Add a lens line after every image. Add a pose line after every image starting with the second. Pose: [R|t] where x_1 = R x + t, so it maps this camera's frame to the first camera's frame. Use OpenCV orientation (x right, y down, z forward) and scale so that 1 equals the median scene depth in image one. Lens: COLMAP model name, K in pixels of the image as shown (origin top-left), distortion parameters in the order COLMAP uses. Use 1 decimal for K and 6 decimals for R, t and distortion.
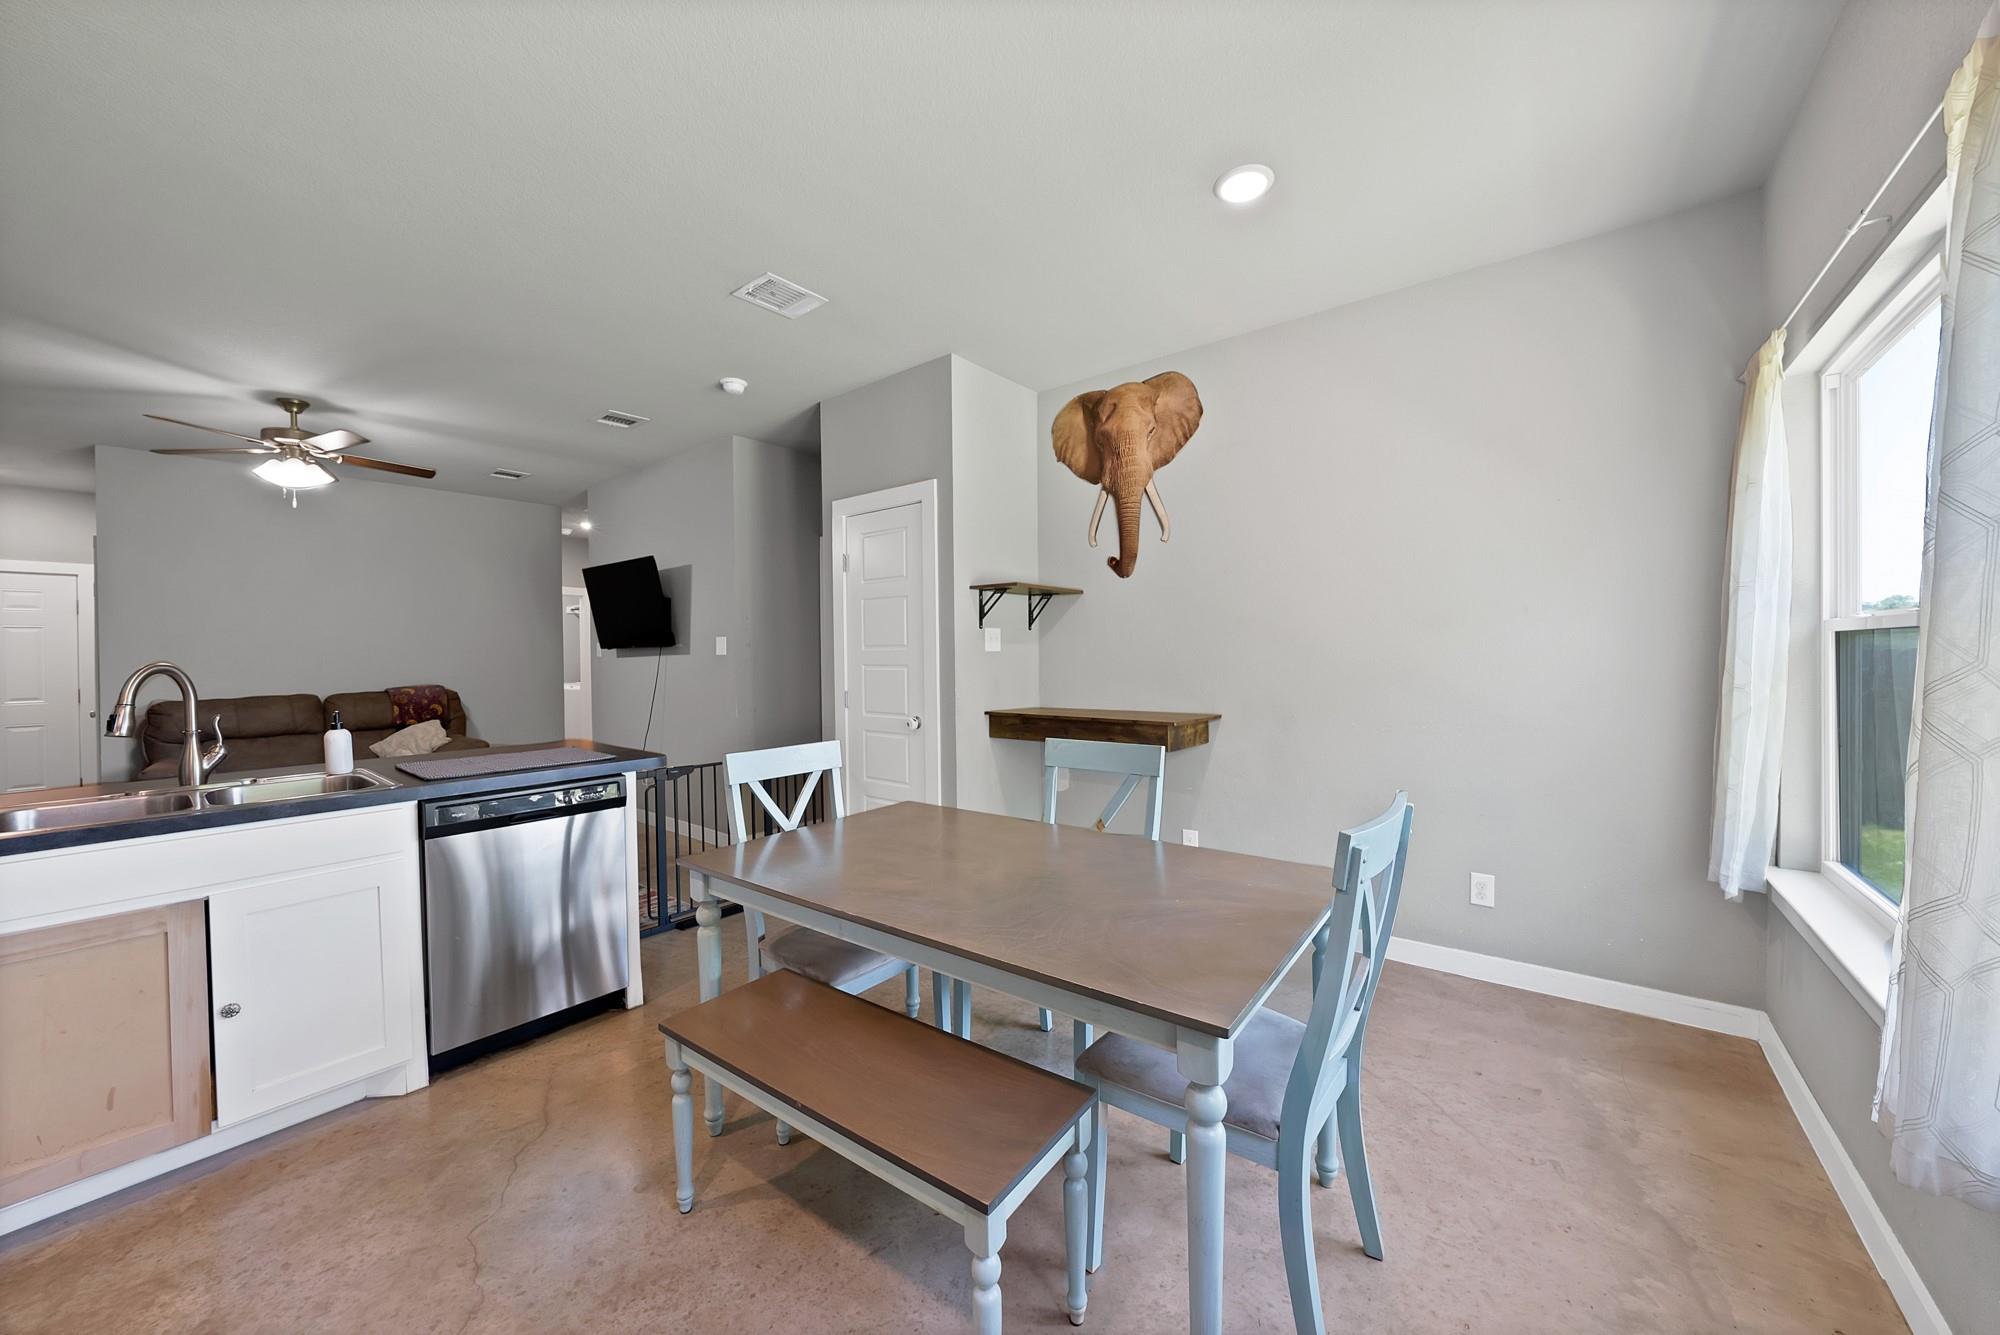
lens RADIAL K [[727.3, 0, 1007.2], [0, 727.3, 658.4], [0, 0, 1]] dist [-0.021322, 0.006682]
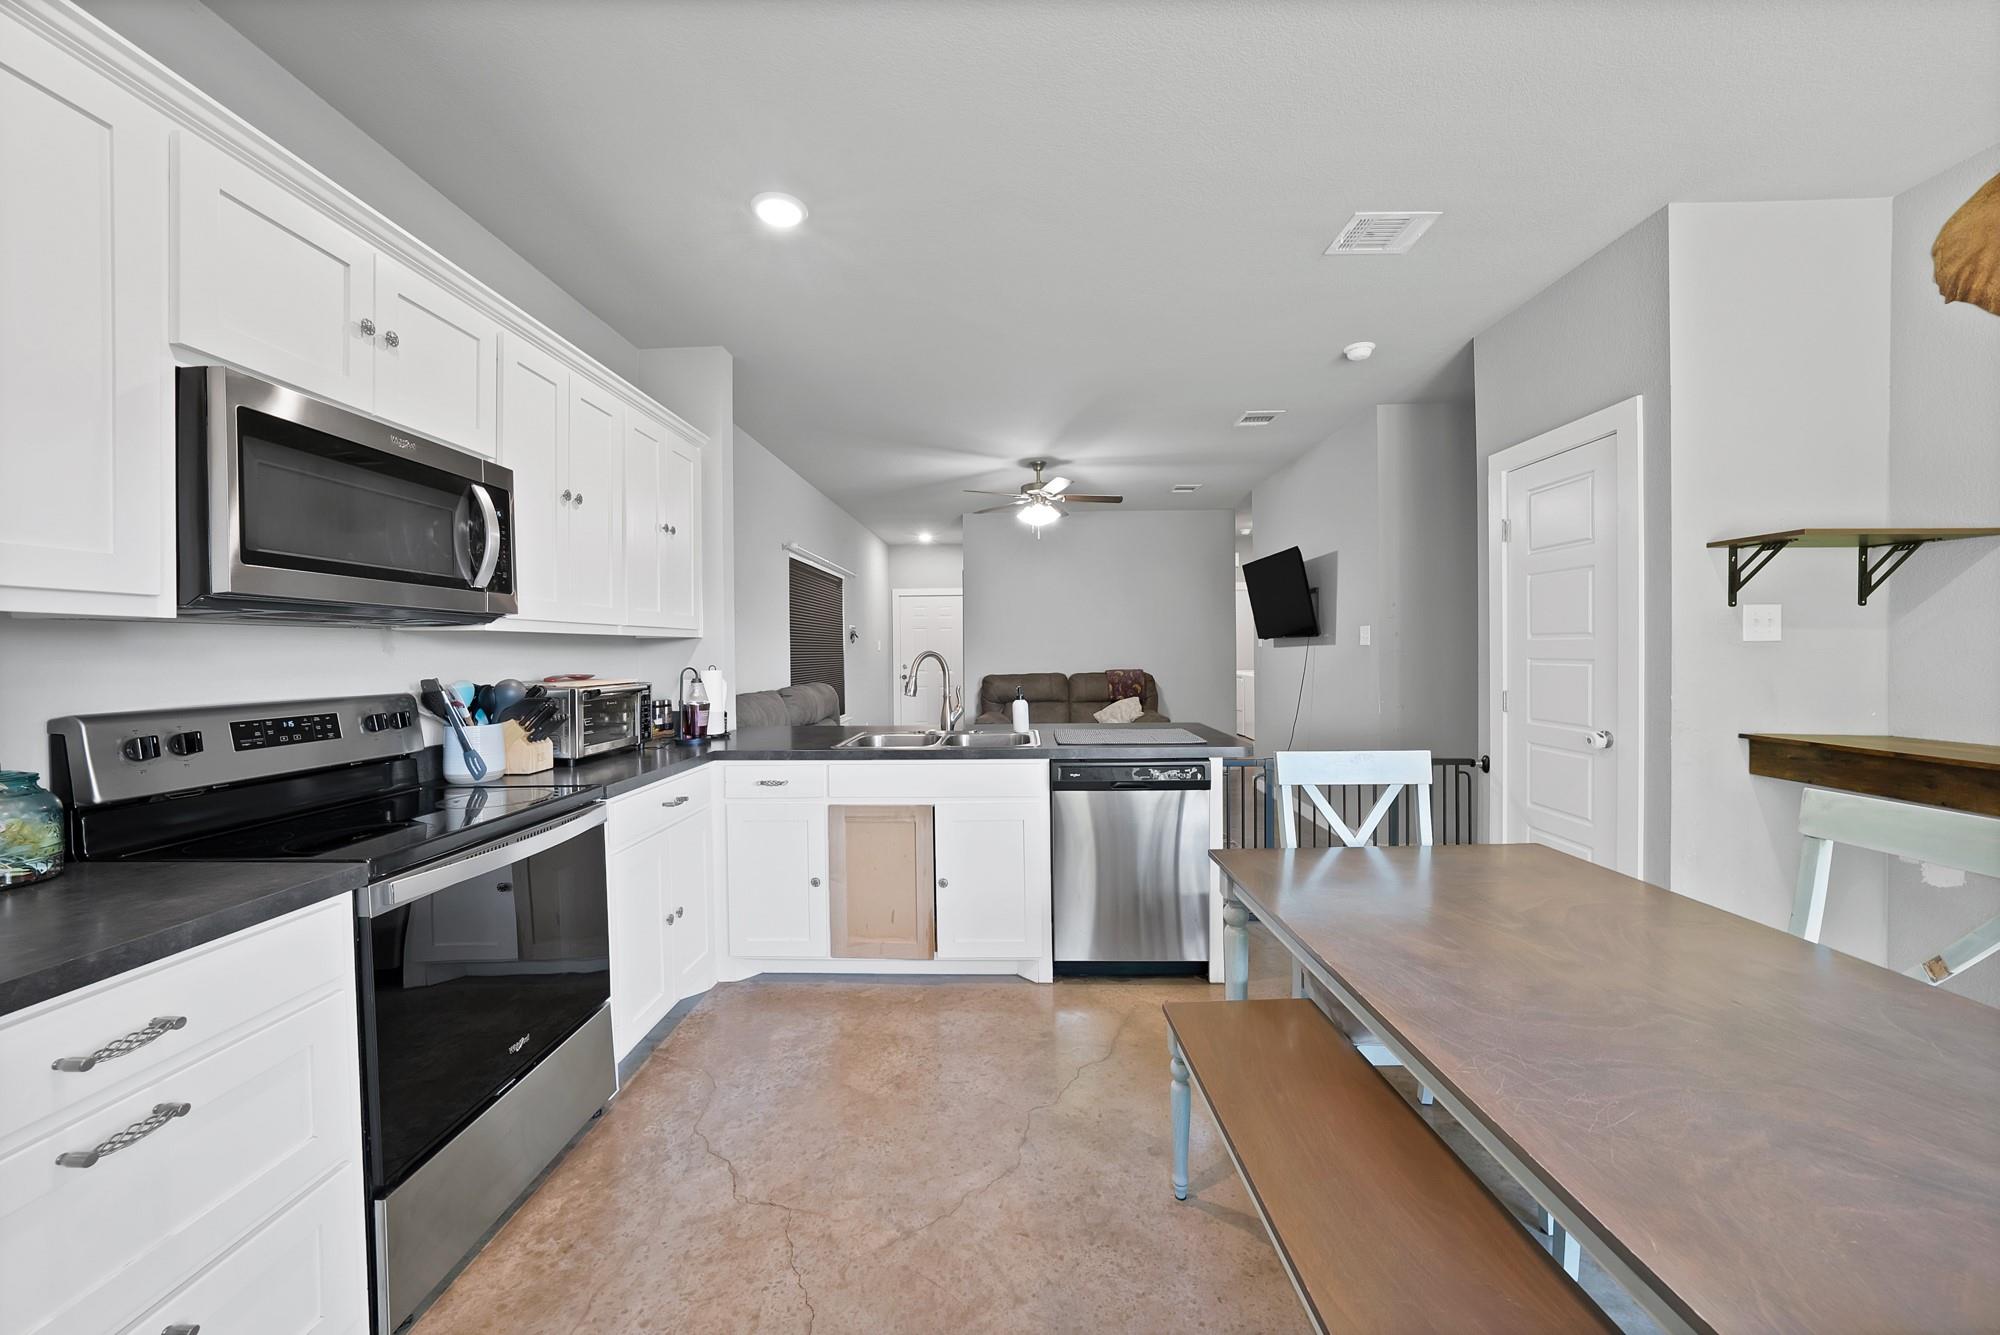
lens RADIAL K [[727.3, 0, 1007.2], [0, 727.3, 658.4], [0, 0, 1]] dist [-0.021322, 0.006682]
pose [[0.598099, 0.016927, -0.801244, 0.102127], [-0.005016, 0.999836, 0.017378, -0.002244], [0.801407, -0.006375, 0.598086, 0.101815]]
